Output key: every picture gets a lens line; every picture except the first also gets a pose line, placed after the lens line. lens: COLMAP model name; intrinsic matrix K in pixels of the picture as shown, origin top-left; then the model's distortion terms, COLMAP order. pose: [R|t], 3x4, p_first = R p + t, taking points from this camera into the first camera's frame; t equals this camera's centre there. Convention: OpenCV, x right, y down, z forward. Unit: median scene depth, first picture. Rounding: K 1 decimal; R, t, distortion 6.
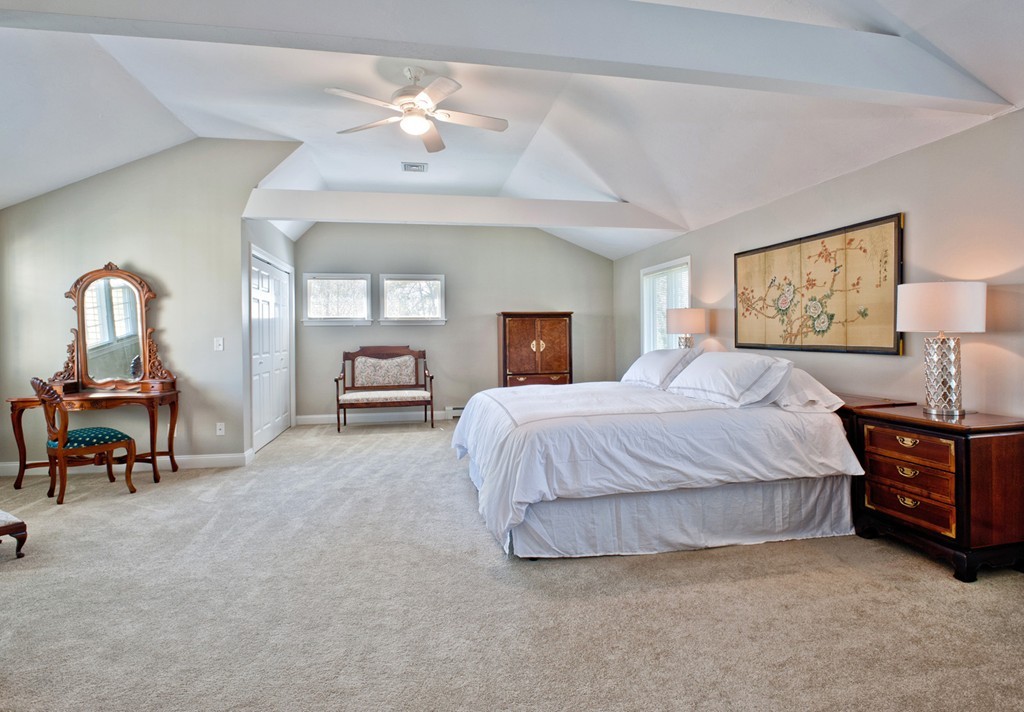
lens RADIAL K [[528.5, 0, 512.0], [0, 528.5, 356.0], [0, 0, 1]] dist [-0.027877, -0.000041]
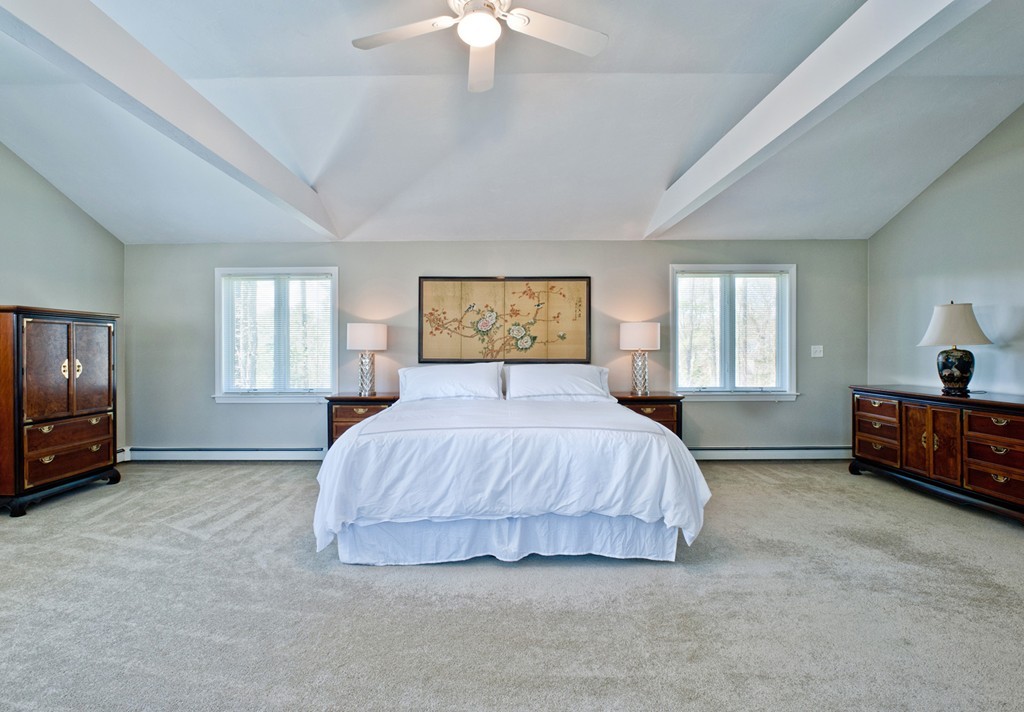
lens RADIAL K [[528.5, 0, 512.0], [0, 528.5, 356.0], [0, 0, 1]] dist [-0.027877, -0.000041]
pose [[0.197092, -0.001187, 0.980384, -0.718413], [0.038588, 0.999234, -0.006548, -0.018628], [-0.979625, 0.039121, 0.196986, 0.710421]]
